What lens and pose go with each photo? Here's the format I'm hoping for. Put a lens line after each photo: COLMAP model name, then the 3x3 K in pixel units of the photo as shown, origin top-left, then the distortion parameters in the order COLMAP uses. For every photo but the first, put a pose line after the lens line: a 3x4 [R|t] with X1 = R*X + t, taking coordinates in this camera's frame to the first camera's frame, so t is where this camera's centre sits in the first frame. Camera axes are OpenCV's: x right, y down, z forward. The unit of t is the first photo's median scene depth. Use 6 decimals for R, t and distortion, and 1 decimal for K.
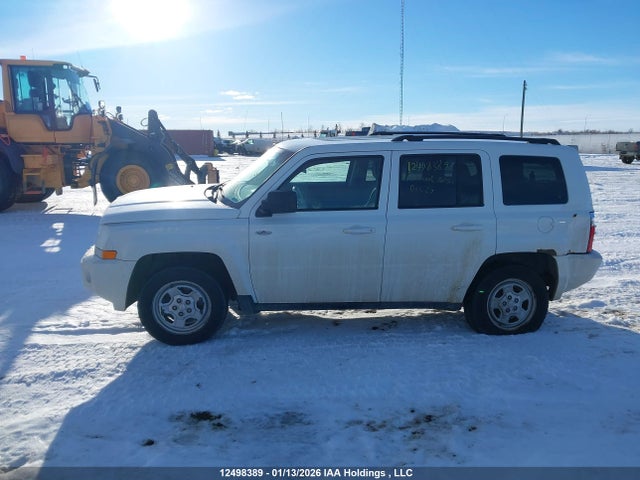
lens RADIAL K [[502.0, 0, 317.8], [0, 502.0, 237.2], [0, 0, 1]] dist [0.019804, -0.025180]
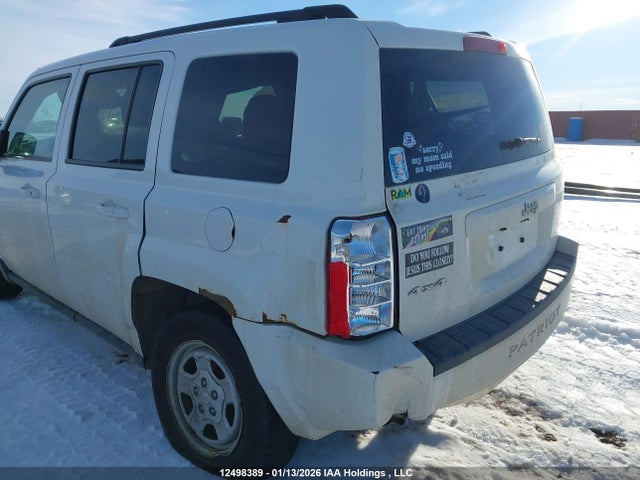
lens RADIAL K [[502.0, 0, 325.1], [0, 502.0, 241.3], [0, 0, 1]] dist [0.019804, -0.025180]
pose [[0.666216, 0.167425, -0.726722, 0.753578], [-0.141029, 0.985175, 0.097681, -0.062496], [0.732303, 0.037412, 0.679951, 0.765776]]
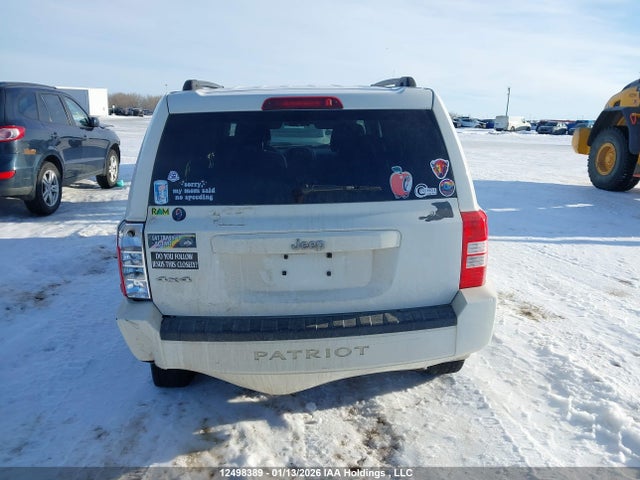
lens RADIAL K [[502.0, 0, 321.9], [0, 502.0, 242.0], [0, 0, 1]] dist [0.019804, -0.025180]
pose [[-0.041976, 0.243163, -0.969077, 1.022236], [-0.219808, 0.943920, 0.246372, -0.197906], [0.974640, 0.223352, 0.013827, 1.185548]]
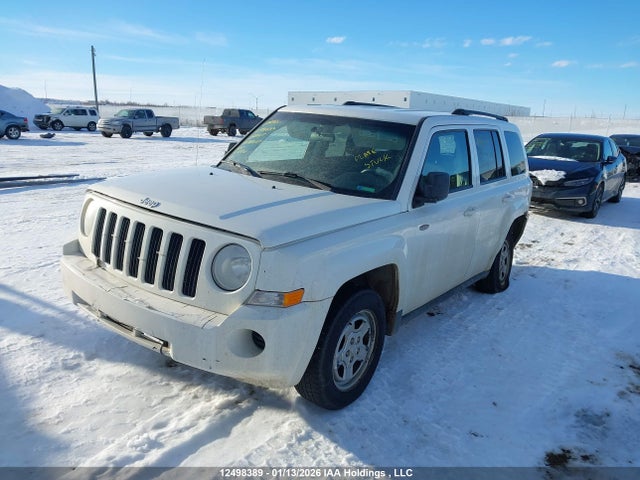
lens RADIAL K [[502.0, 0, 325.8], [0, 502.0, 237.9], [0, 0, 1]] dist [0.019804, -0.025180]
pose [[0.664703, -0.143164, 0.733262, -0.758609], [0.100245, 0.989684, 0.102356, -0.085356], [-0.740352, 0.005469, 0.672198, 0.548432]]
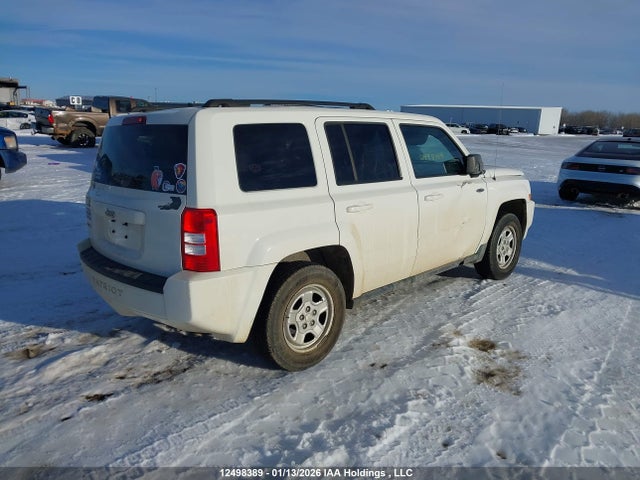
lens RADIAL K [[502.0, 0, 321.0], [0, 502.0, 241.7], [0, 0, 1]] dist [0.019804, -0.025180]
pose [[-0.778375, 0.126221, -0.614980, 0.771330], [-0.148744, 0.914611, 0.375982, -0.357913], [0.609924, 0.384130, -0.693136, 1.896167]]
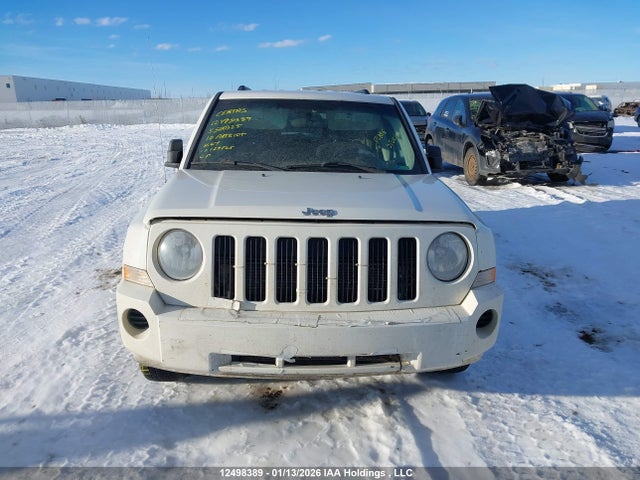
lens RADIAL K [[502.0, 0, 320.3], [0, 502.0, 245.0], [0, 0, 1]] dist [0.019804, -0.025180]
pose [[0.020806, -0.262041, 0.964832, -0.936090], [0.206320, 0.945394, 0.252313, -0.178412], [-0.978263, 0.193815, 0.073735, 1.059116]]
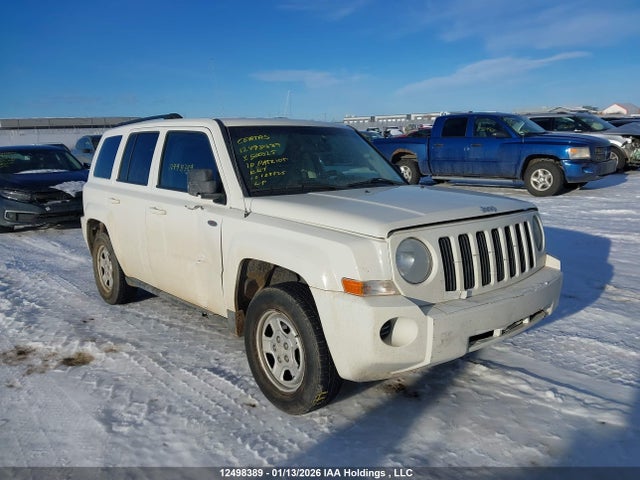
lens RADIAL K [[502.0, 0, 332.4], [0, 502.0, 234.6], [0, 0, 1]] dist [0.019804, -0.025180]
pose [[-0.591672, -0.141734, 0.793622, -0.842332], [0.184937, 0.934310, 0.304736, -0.280842], [-0.784680, 0.327074, -0.526593, 1.572959]]
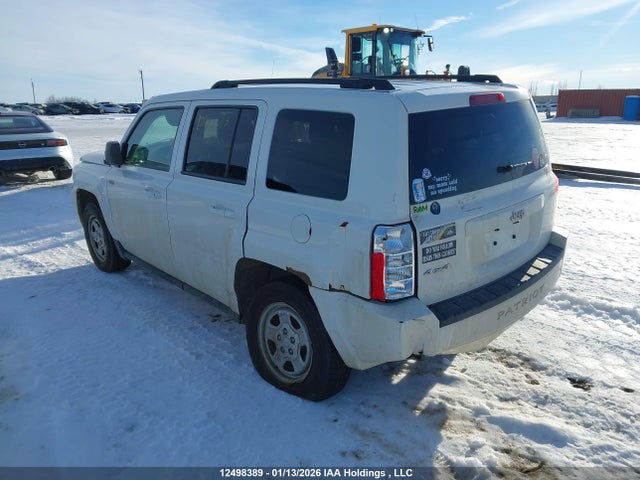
lens RADIAL K [[502.0, 0, 330.0], [0, 502.0, 239.8], [0, 0, 1]] dist [0.019804, -0.025180]
pose [[0.605392, 0.204692, -0.769156, 0.886140], [-0.145595, 0.978539, 0.145818, -0.098953], [0.782498, 0.023708, 0.622202, 0.636015]]
